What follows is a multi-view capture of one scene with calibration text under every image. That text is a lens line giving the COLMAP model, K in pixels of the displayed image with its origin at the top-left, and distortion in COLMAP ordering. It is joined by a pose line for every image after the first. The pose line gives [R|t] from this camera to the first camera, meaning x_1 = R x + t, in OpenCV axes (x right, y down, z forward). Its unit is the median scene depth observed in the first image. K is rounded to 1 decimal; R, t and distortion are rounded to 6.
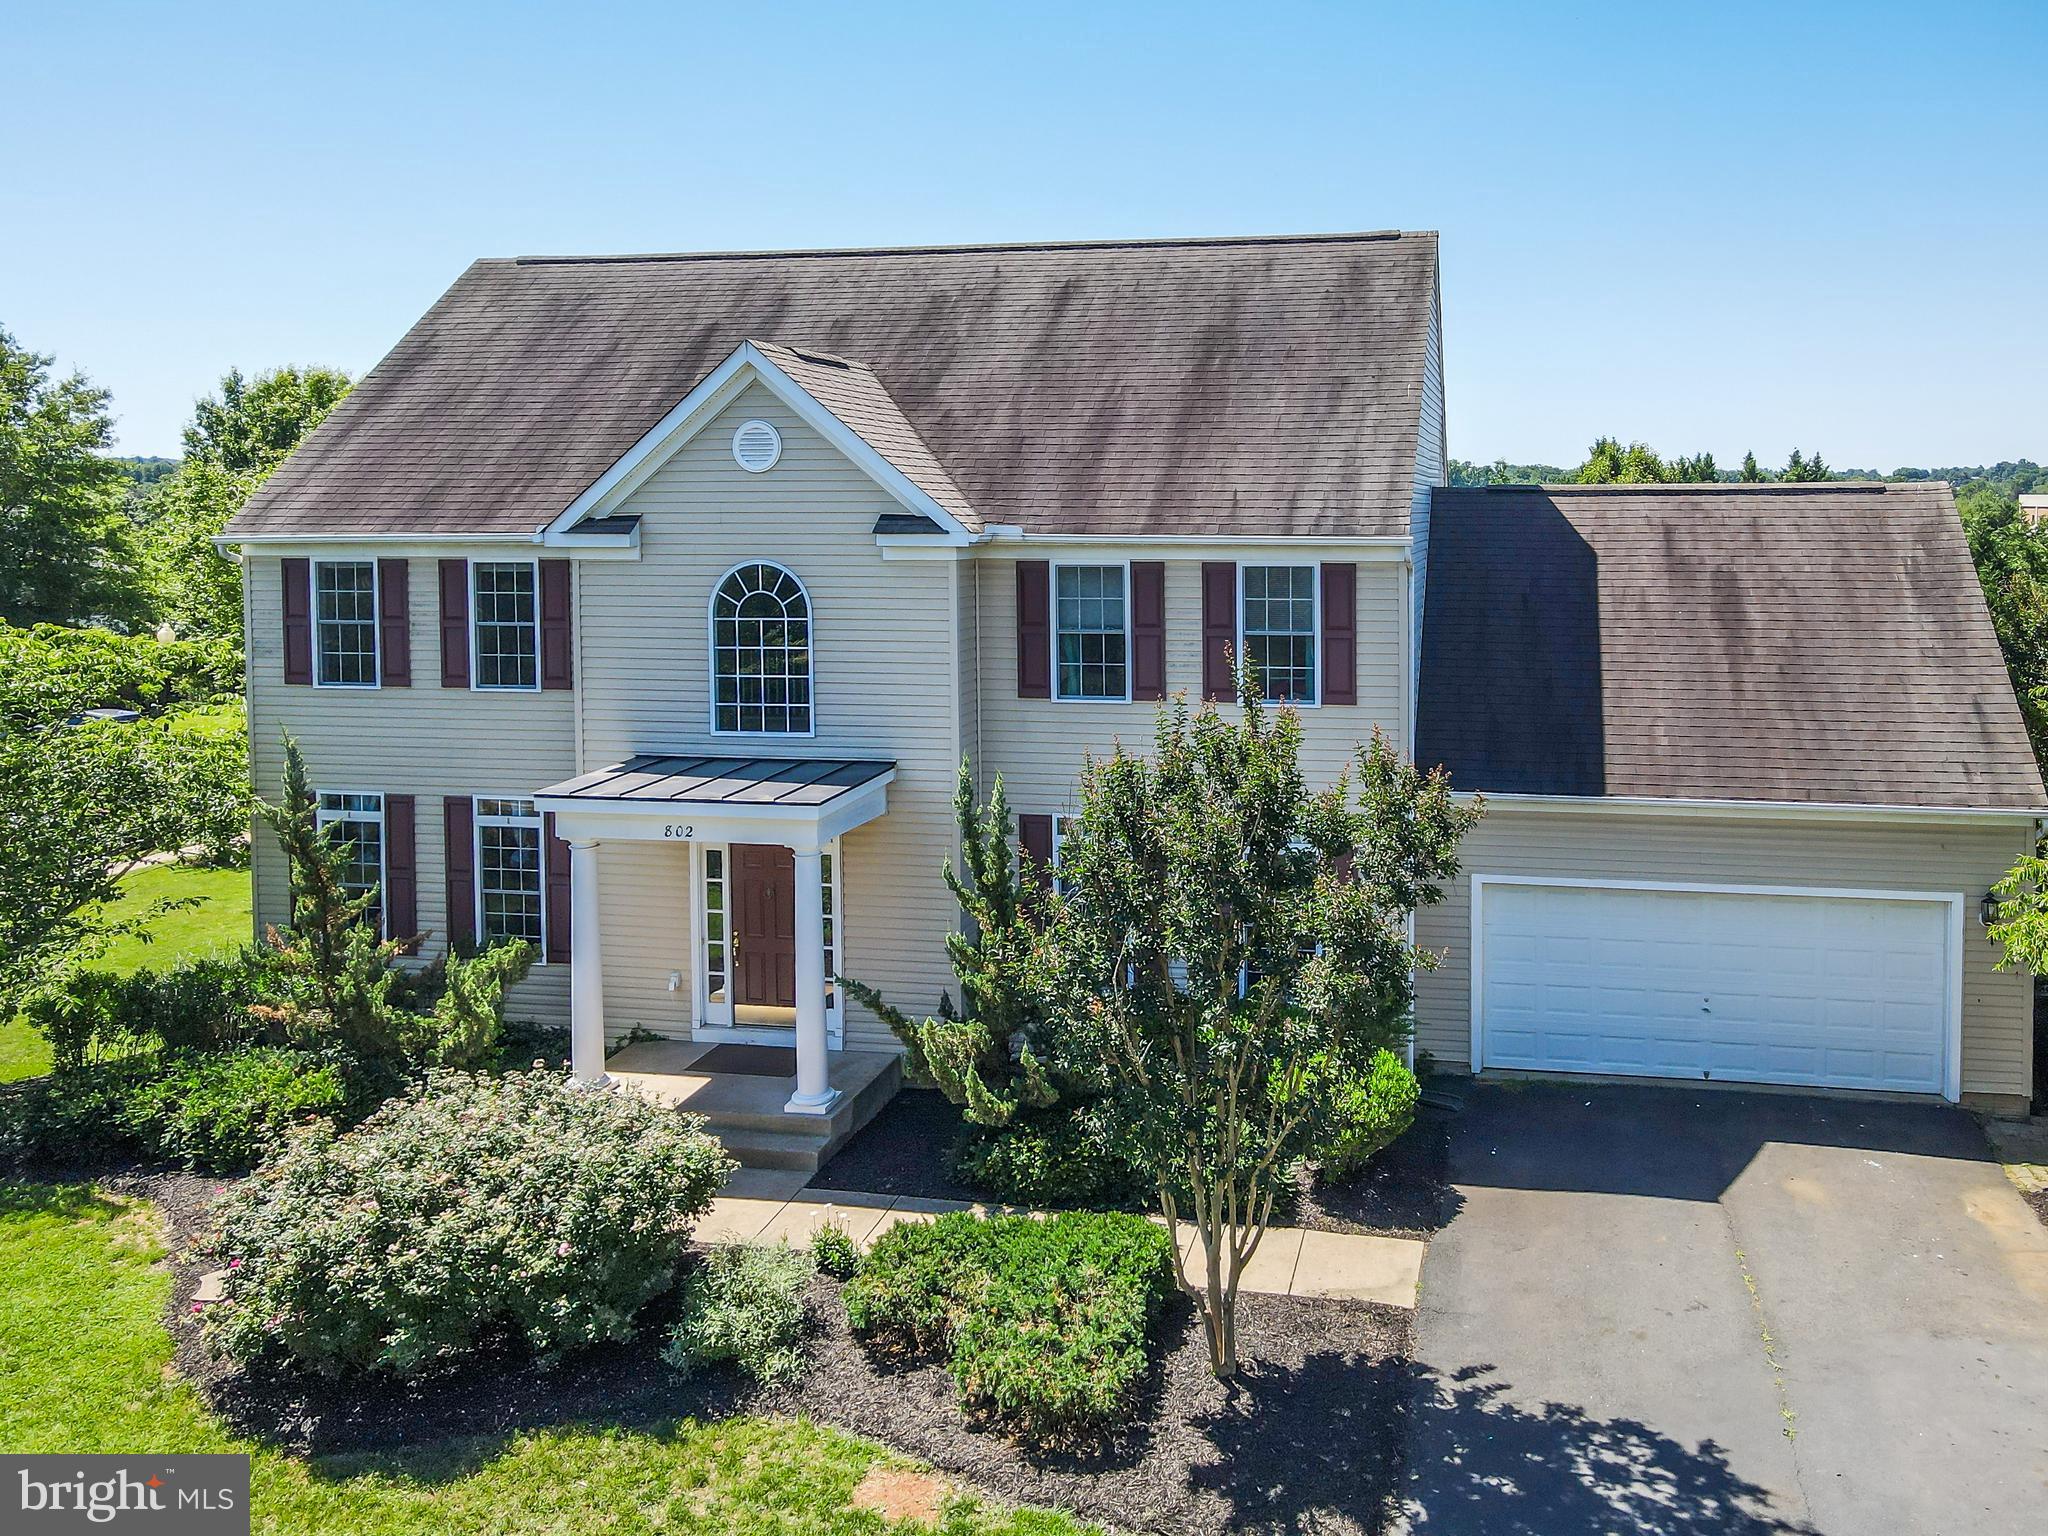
lens RADIAL K [[1526.1, 0, 1130.1], [0, 1526.1, 659.1], [0, 0, 1]] dist [0.019367, 0.007818]
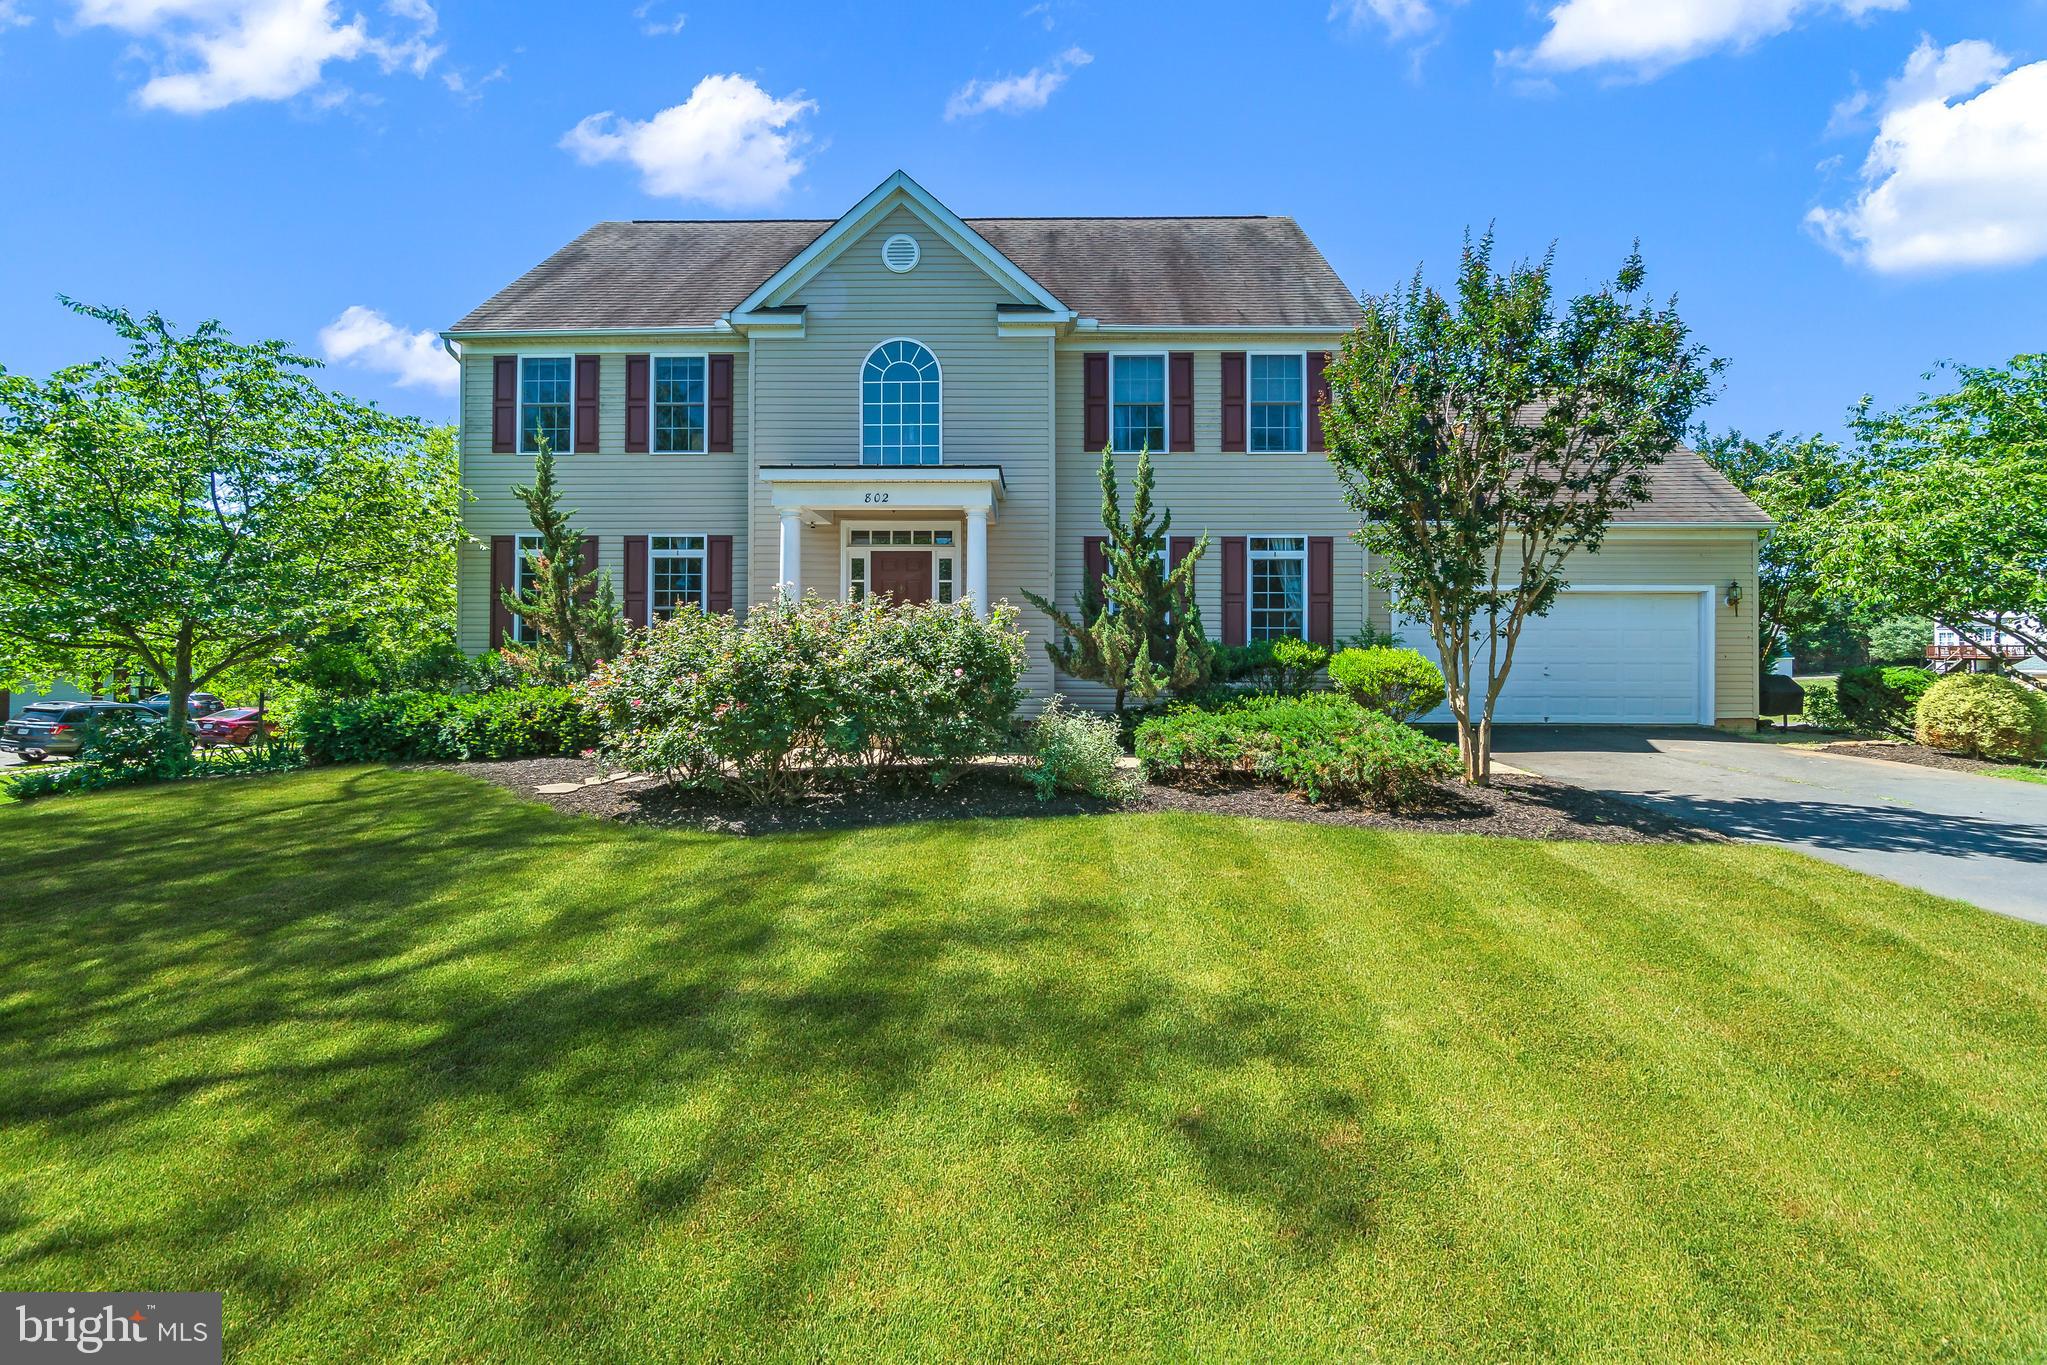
lens RADIAL K [[920.0, 0, 1013.2], [0, 920.0, 640.2], [0, 0, 1]] dist [0.002805, -0.000244]
pose [[0.988198, 0.011382, 0.152757, -0.263052], [-0.003417, 0.998625, -0.052307, 0.240680], [-0.153143, 0.051167, 0.986879, 0.198174]]
